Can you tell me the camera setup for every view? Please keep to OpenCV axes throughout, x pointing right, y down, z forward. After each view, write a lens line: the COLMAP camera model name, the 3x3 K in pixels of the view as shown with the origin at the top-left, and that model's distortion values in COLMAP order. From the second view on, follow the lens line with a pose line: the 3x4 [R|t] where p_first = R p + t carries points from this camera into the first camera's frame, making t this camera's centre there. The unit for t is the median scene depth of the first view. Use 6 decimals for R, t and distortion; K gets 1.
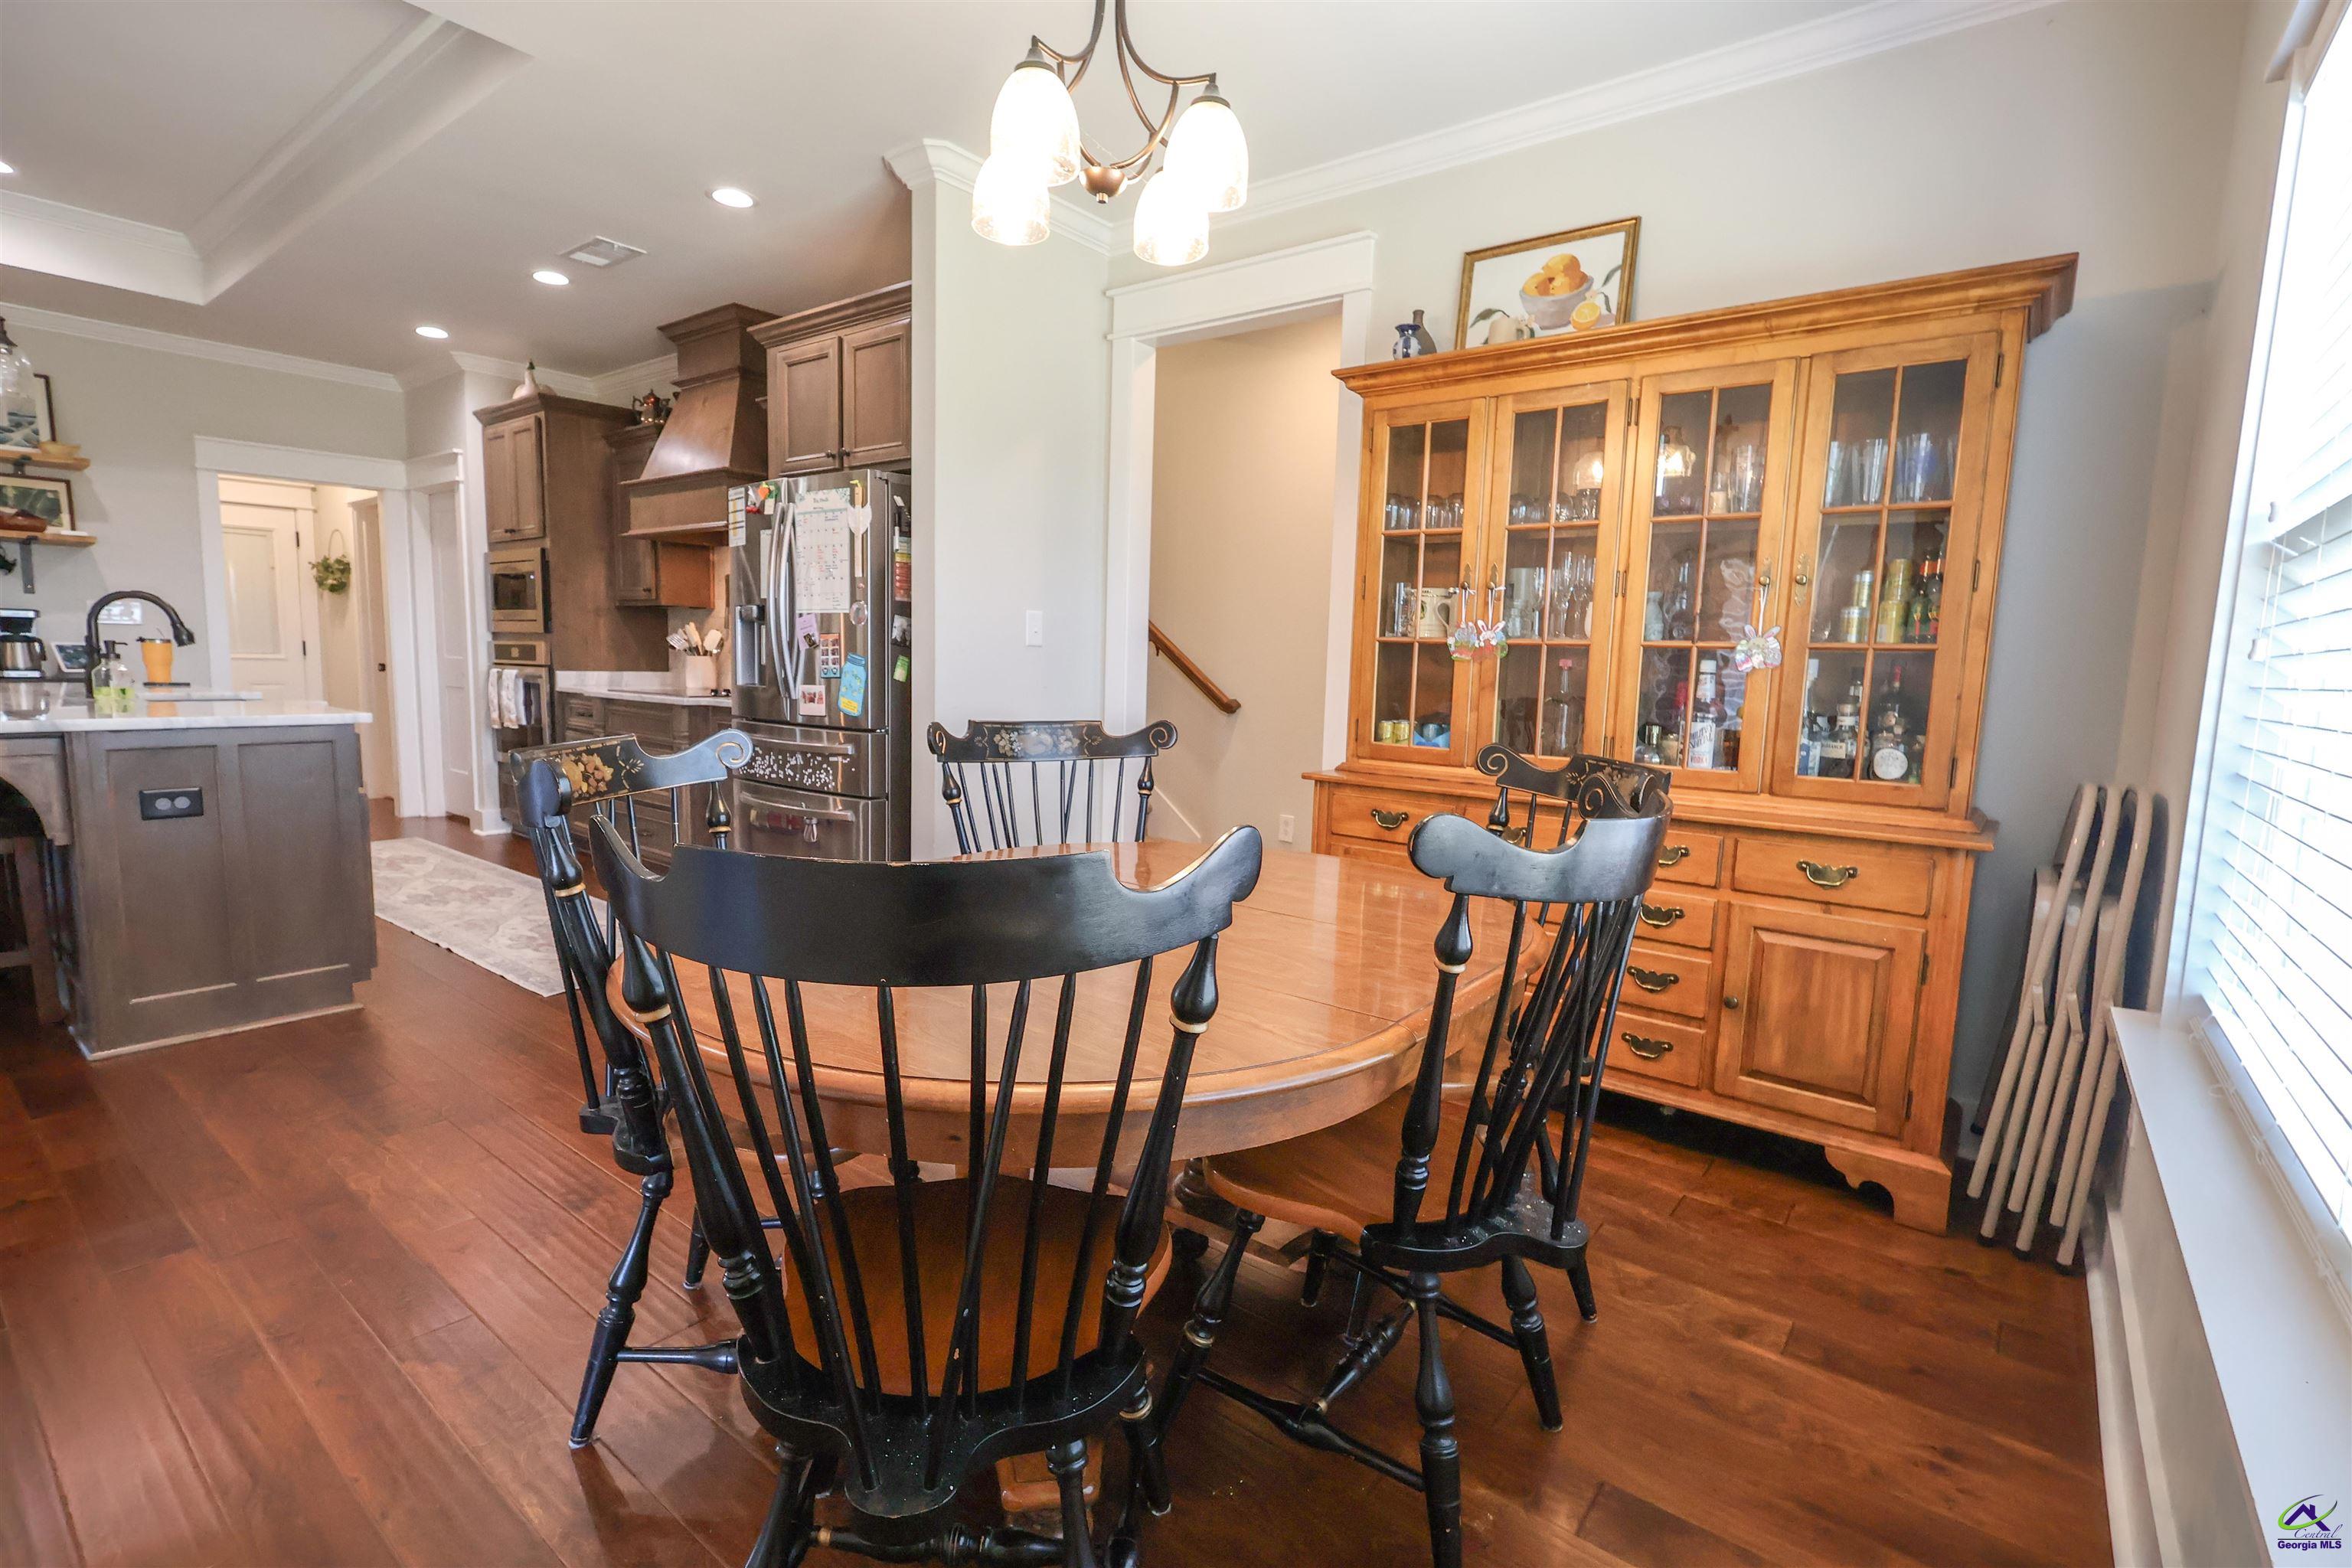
lens RADIAL K [[1084.4, 0, 1168.5], [0, 1084.4, 782.0], [0, 0, 1]] dist [-0.005158, 0.000866]
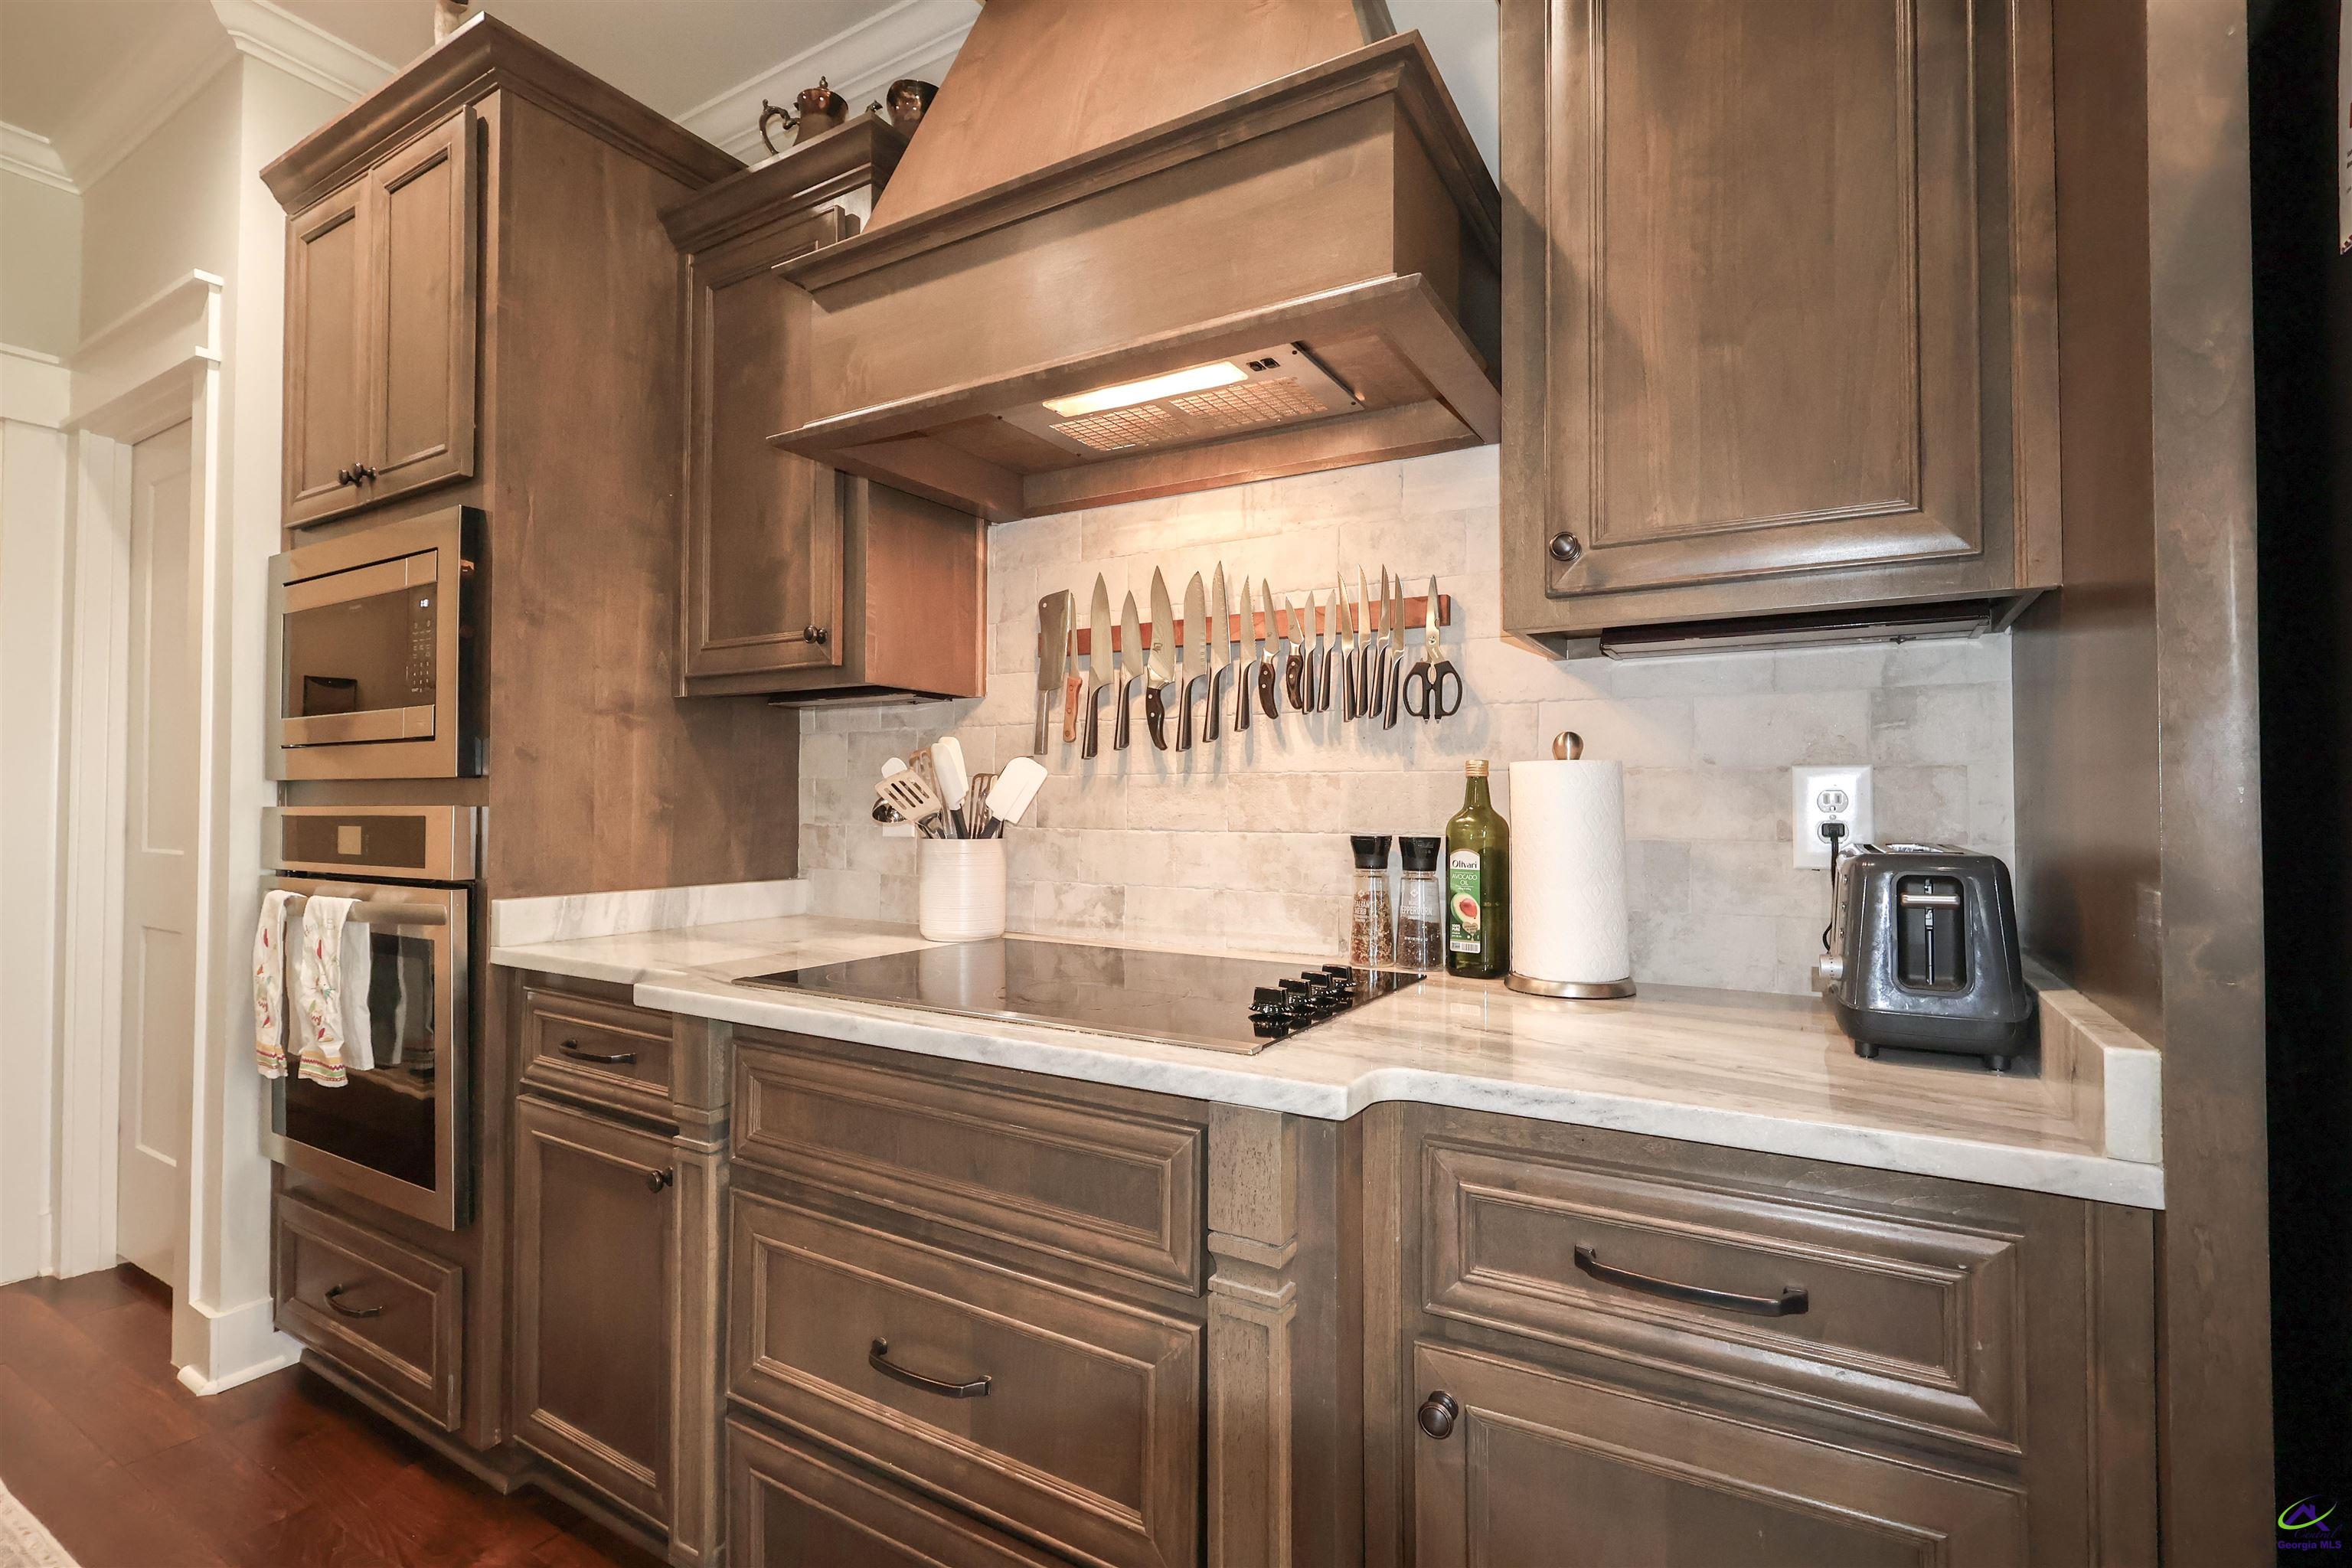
lens RADIAL K [[1084.4, 0, 1168.5], [0, 1084.4, 782.0], [0, 0, 1]] dist [-0.005158, 0.000866]
pose [[0.991824, -0.022007, 0.125698, -0.406433], [0.038236, 0.991011, -0.128199, -0.087330], [-0.121747, 0.131957, 0.983751, 0.658484]]
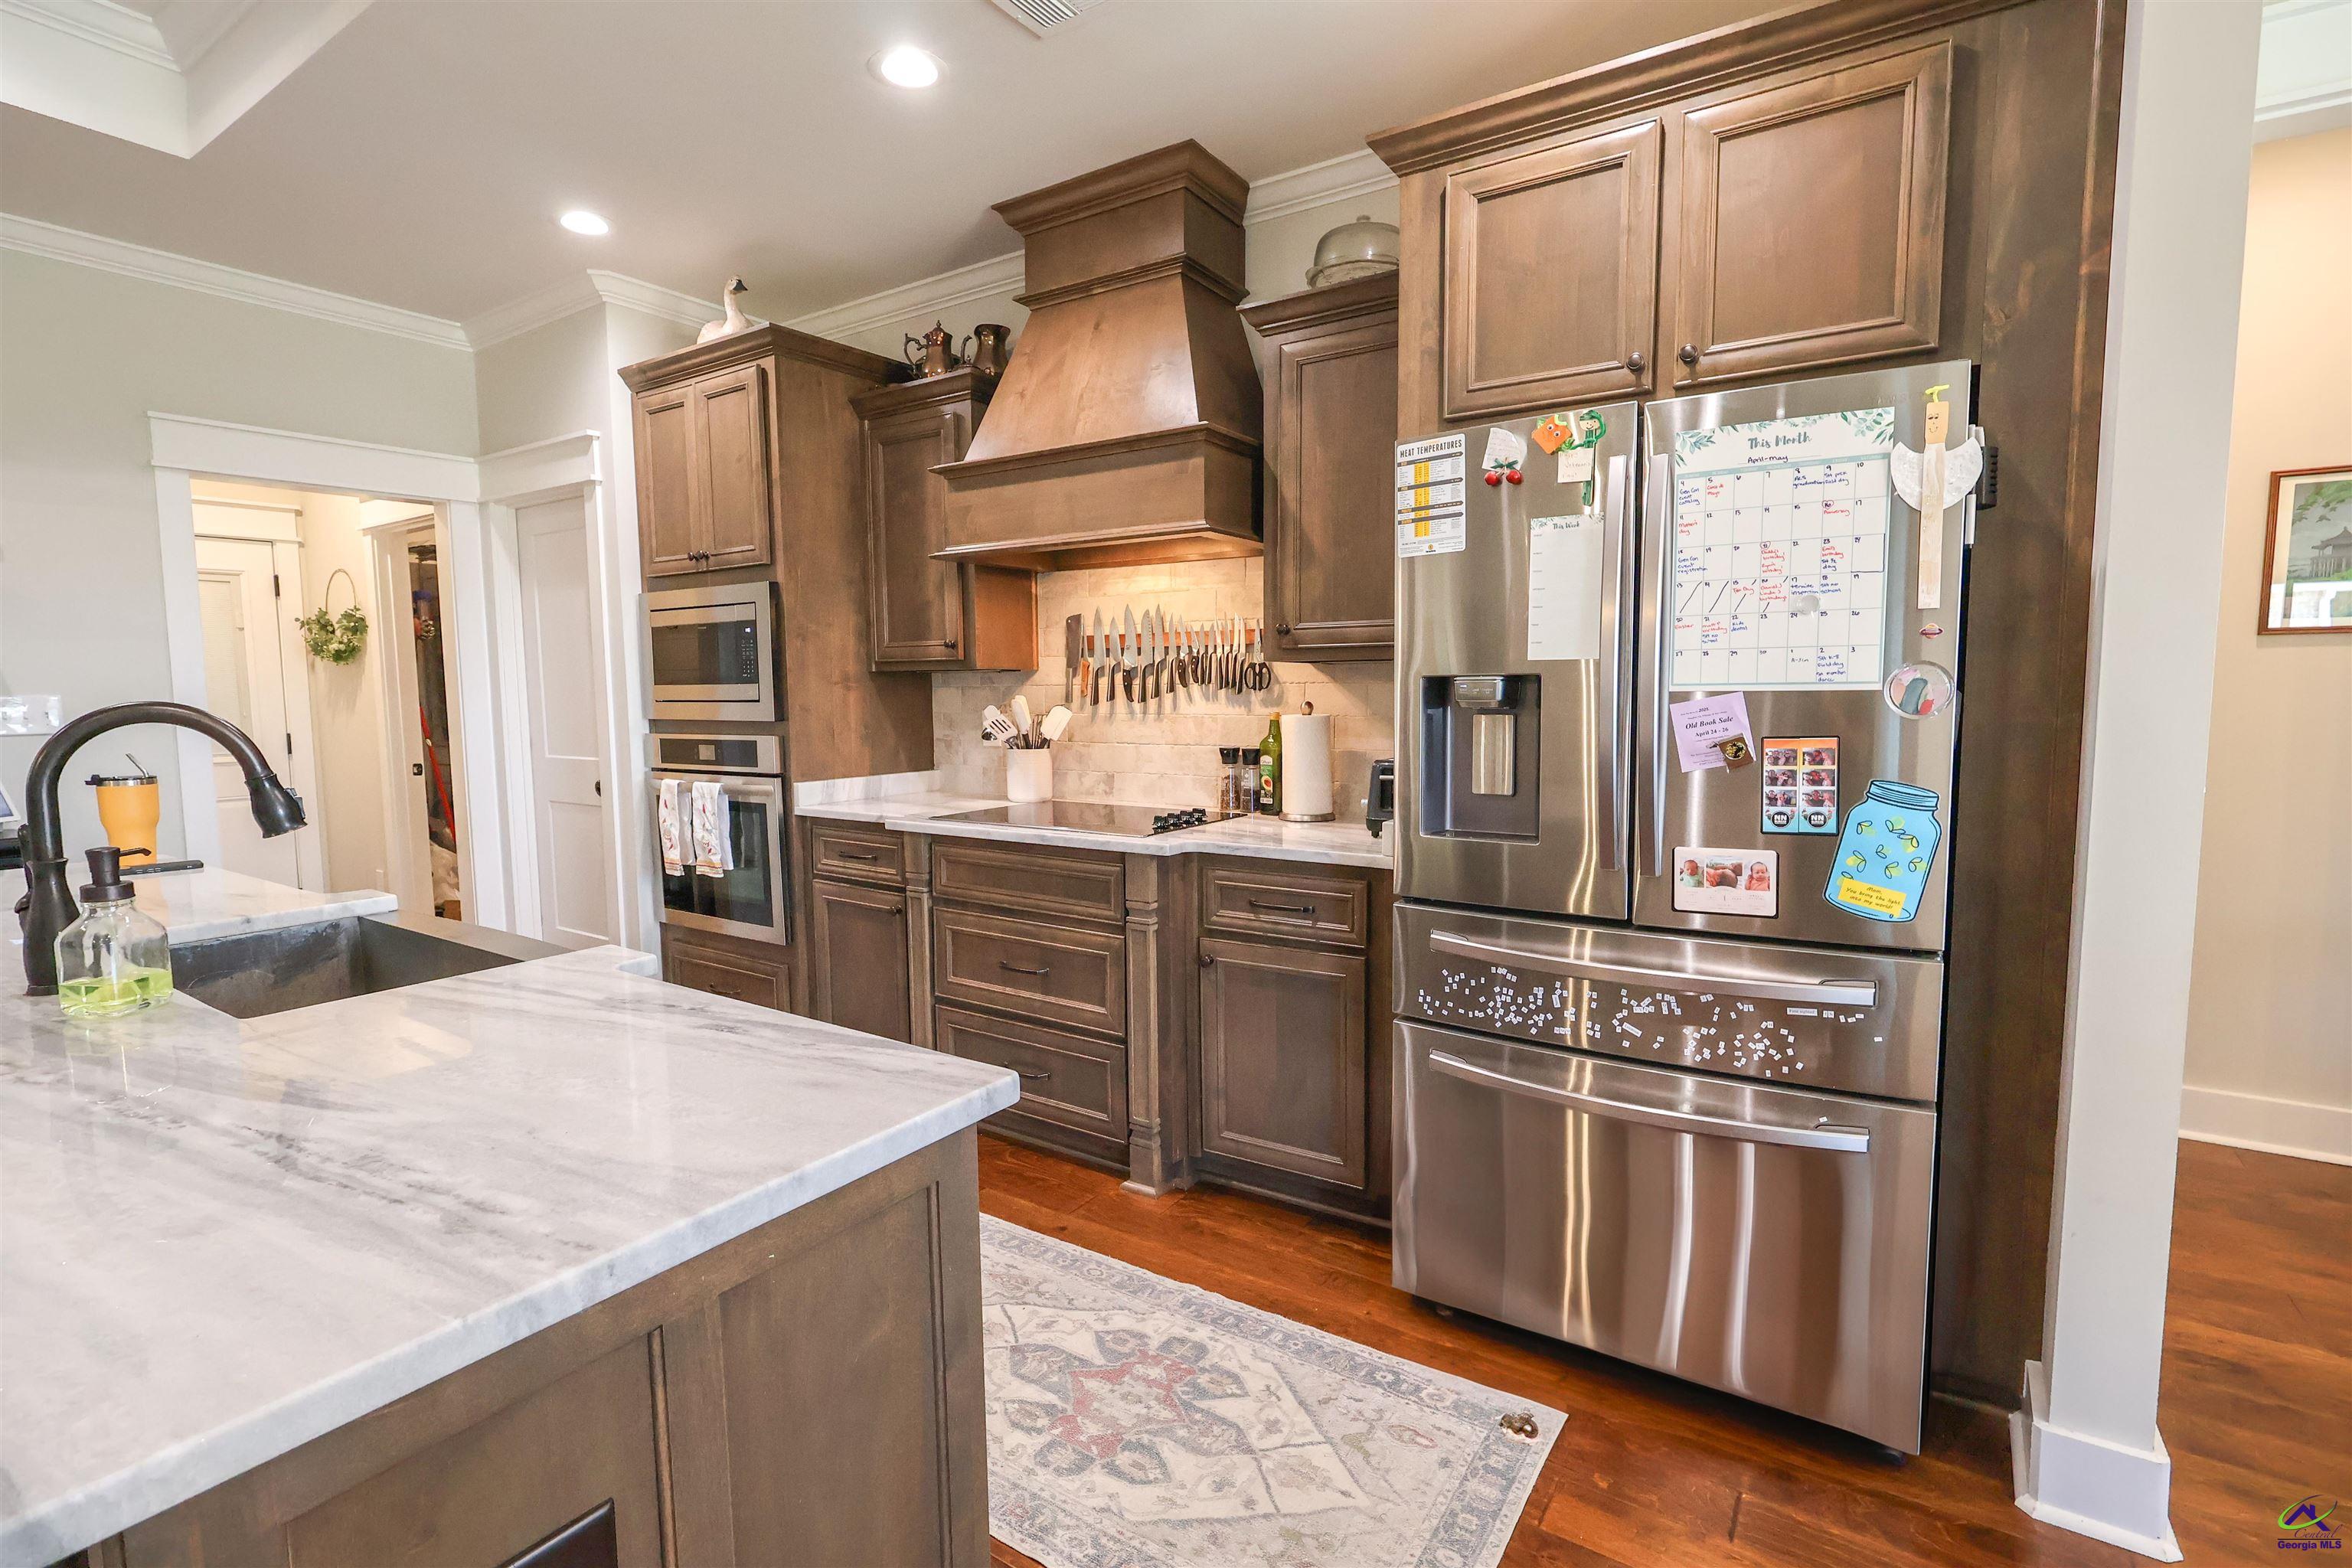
lens RADIAL K [[1084.4, 0, 1168.5], [0, 1084.4, 782.0], [0, 0, 1]] dist [-0.005158, 0.000866]
pose [[0.996388, -0.043266, 0.073072, -0.394072], [0.045146, 0.998685, -0.024280, -0.077412], [-0.071926, 0.027491, 0.997031, 0.372068]]
